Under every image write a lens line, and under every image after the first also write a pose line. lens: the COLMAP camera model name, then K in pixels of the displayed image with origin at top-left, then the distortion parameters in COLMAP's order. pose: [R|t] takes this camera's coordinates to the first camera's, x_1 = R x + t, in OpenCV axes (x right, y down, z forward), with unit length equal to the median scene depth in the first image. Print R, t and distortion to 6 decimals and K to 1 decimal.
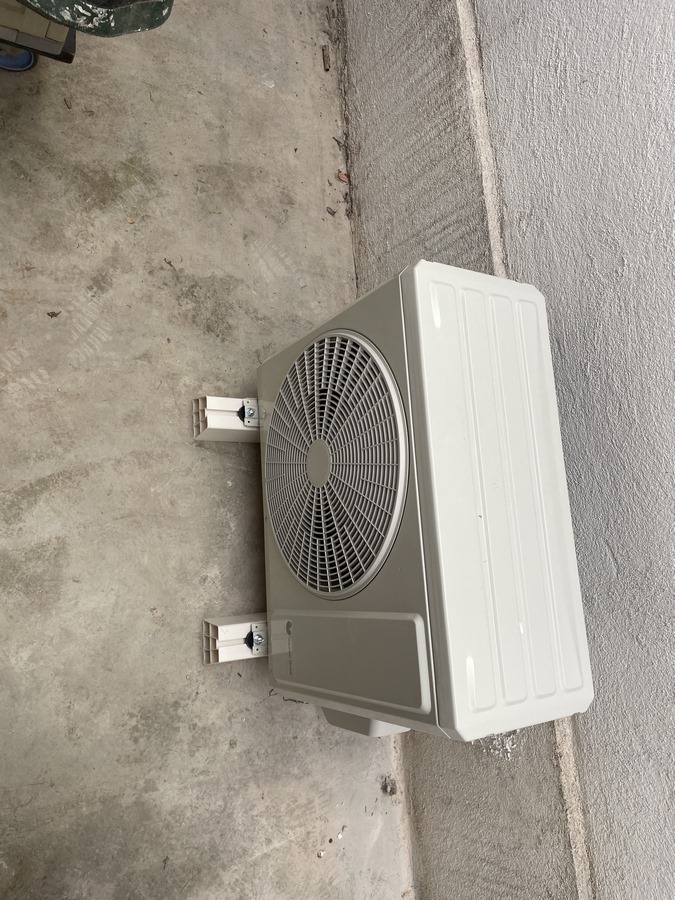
lens RADIAL K [[700.2, 0, 317.8], [0, 700.2, 438.3], [0, 0, 1]] dist [0.072464, -0.111877]
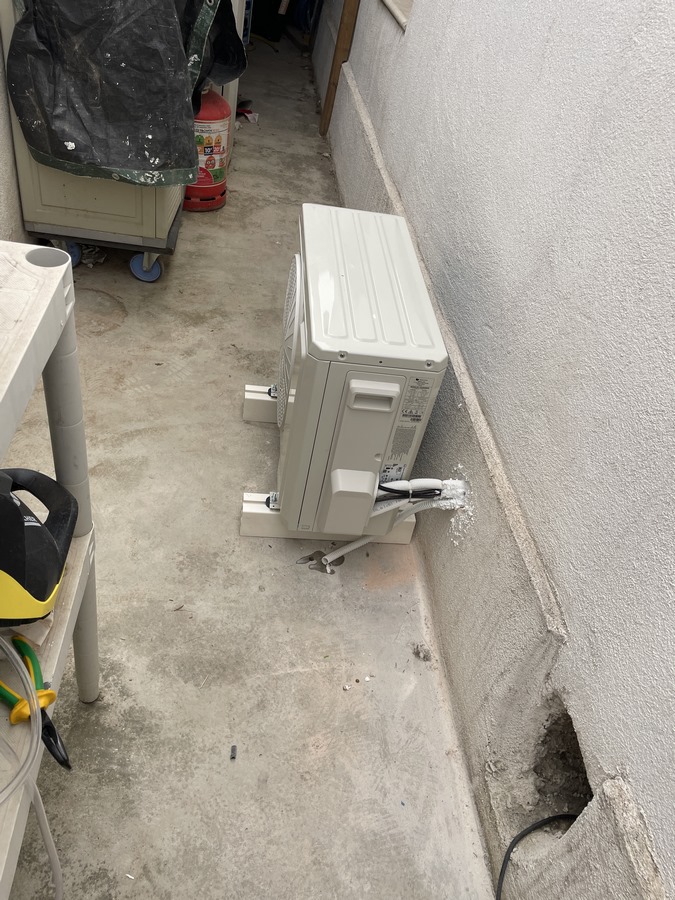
lens RADIAL K [[700.2, 0, 317.8], [0, 700.2, 438.3], [0, 0, 1]] dist [0.072464, -0.111877]
pose [[0.926401, -0.268714, -0.263769, 0.355833], [0.054457, 0.788761, -0.612284, 0.975723], [0.372580, 0.552856, 0.745342, 0.000780]]
